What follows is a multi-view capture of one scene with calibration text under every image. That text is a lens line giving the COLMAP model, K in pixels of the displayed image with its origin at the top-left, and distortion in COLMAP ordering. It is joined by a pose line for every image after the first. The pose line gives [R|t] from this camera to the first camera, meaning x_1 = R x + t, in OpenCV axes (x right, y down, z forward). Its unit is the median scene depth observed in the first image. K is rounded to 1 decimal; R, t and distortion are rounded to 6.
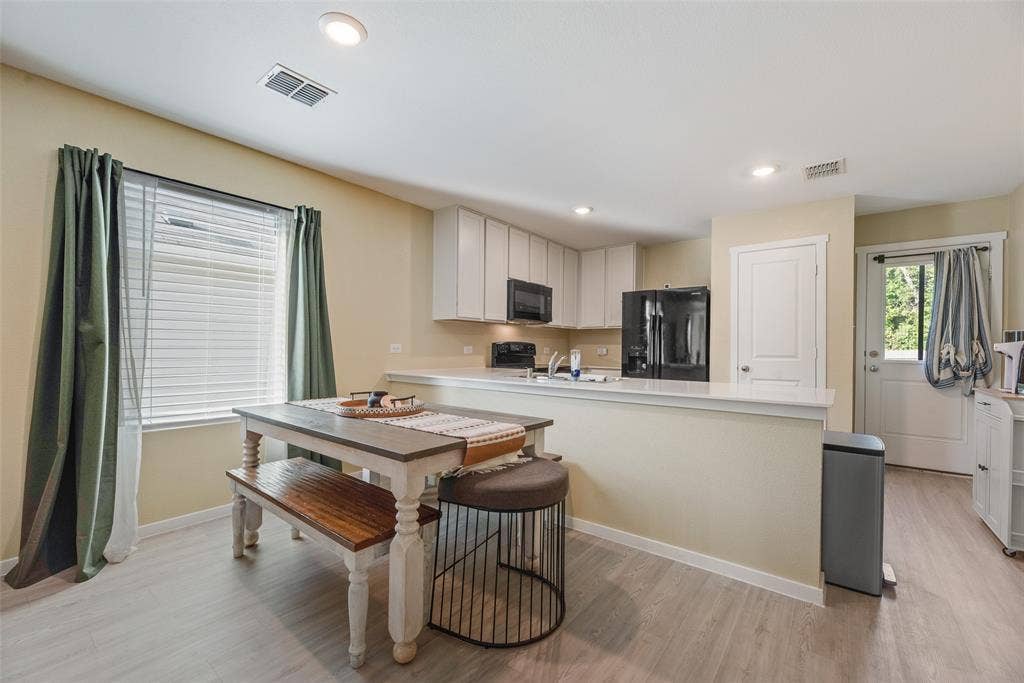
lens RADIAL K [[421.7, 0, 511.0], [0, 421.7, 347.0], [0, 0, 1]] dist [-0.000885, 0.000053]
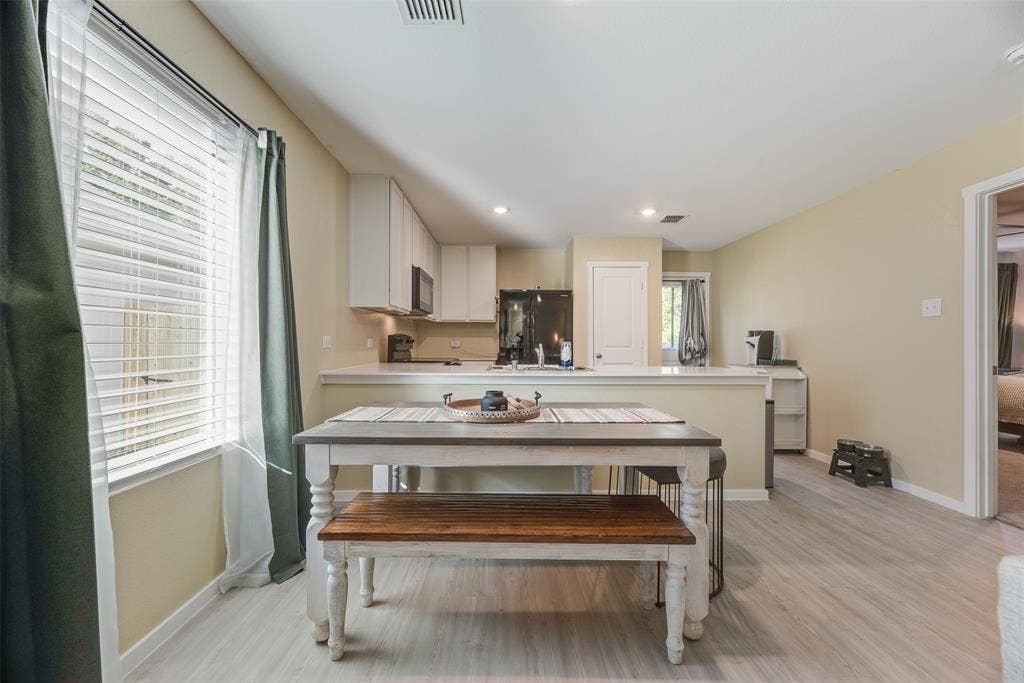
lens RADIAL K [[411.2, 0, 511.8], [0, 411.2, 344.7], [0, 0, 1]] dist [-0.000654, -0.000114]
pose [[0.776376, -0.008805, 0.630209, -0.487106], [0.000434, 0.999910, 0.013435, -0.001427], [-0.630270, -0.010157, 0.776310, 0.193324]]
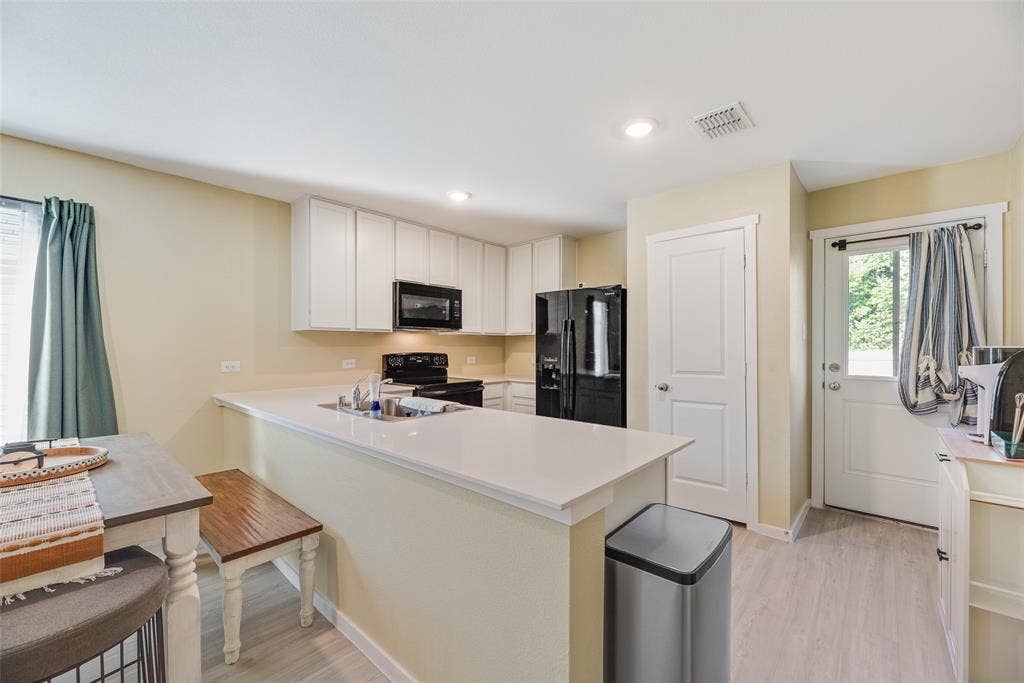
lens RADIAL K [[411.2, 0, 511.8], [0, 411.2, 344.7], [0, 0, 1]] dist [-0.000654, -0.000114]
pose [[0.997479, -0.010652, -0.070165, 0.346237], [0.010593, 0.999943, -0.001215, -0.033251], [0.070174, 0.000468, 0.997535, 0.218259]]
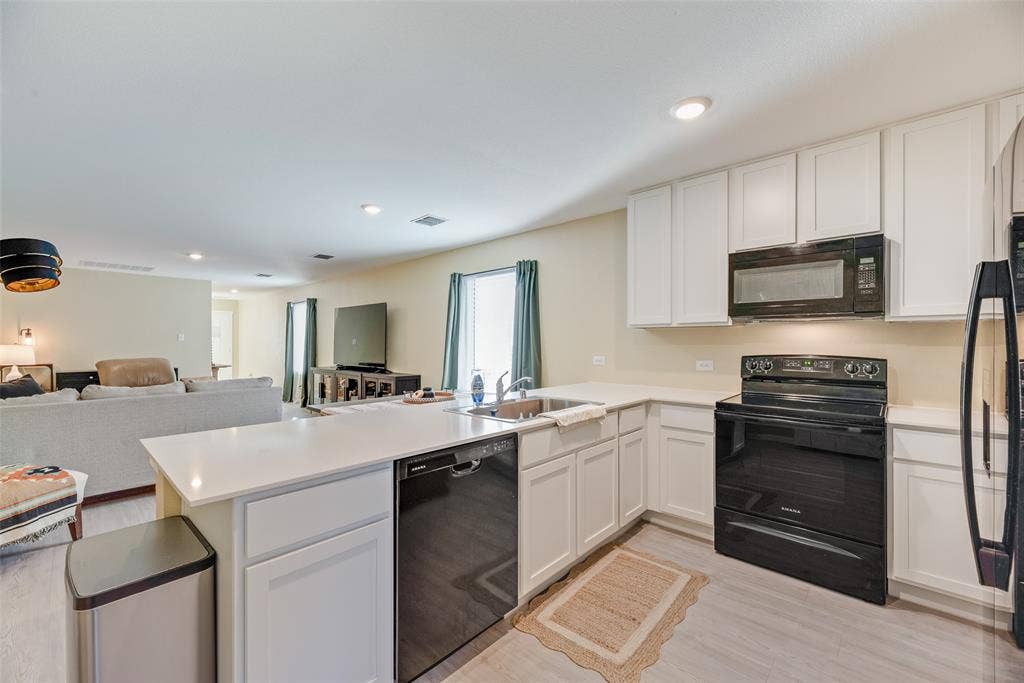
lens RADIAL K [[411.2, 0, 511.8], [0, 411.2, 344.7], [0, 0, 1]] dist [-0.000654, -0.000114]
pose [[-0.076944, -0.006200, -0.997016, 0.739930], [0.001865, 0.999978, -0.006363, -0.029389], [0.997034, -0.002349, -0.076931, 0.864194]]
